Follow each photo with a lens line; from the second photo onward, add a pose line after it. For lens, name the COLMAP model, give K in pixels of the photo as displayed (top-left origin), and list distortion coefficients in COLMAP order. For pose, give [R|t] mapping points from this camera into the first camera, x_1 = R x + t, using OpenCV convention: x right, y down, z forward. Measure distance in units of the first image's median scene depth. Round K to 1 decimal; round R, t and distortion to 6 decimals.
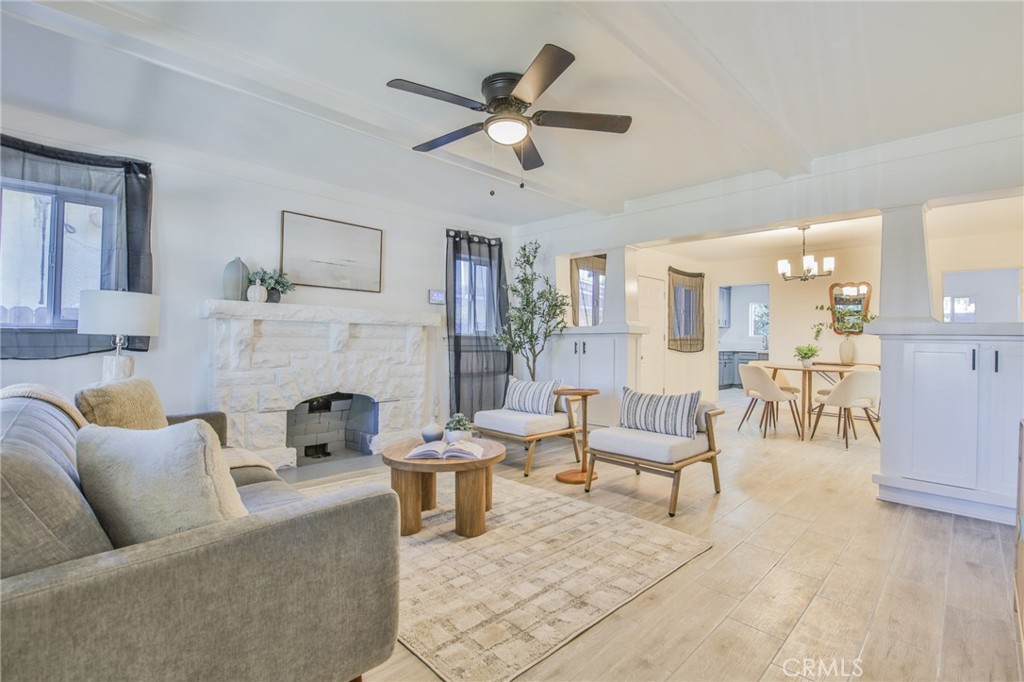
lens RADIAL K [[467.8, 0, 511.1], [0, 467.8, 336.6], [0, 0, 1]] dist [-0.001216, -0.000105]
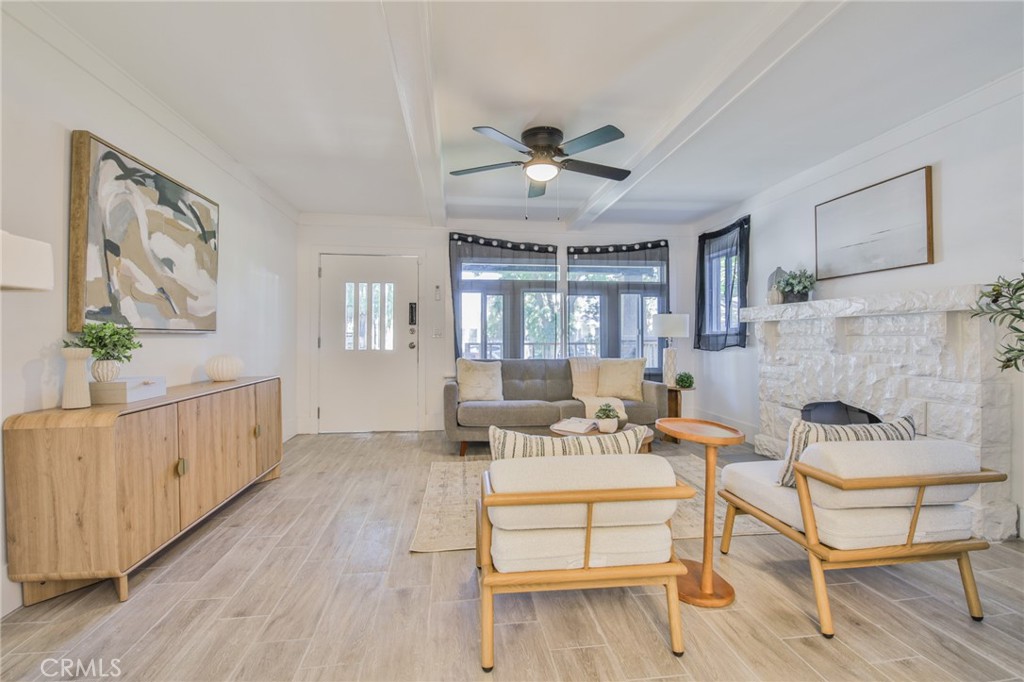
lens RADIAL K [[467.8, 0, 511.1], [0, 467.8, 336.6], [0, 0, 1]] dist [-0.001216, -0.000105]
pose [[-0.605243, -0.017191, -0.795855, 0.662013], [-0.002596, 0.999804, -0.019622, 0.022750], [0.796036, -0.009810, -0.605169, 1.077149]]
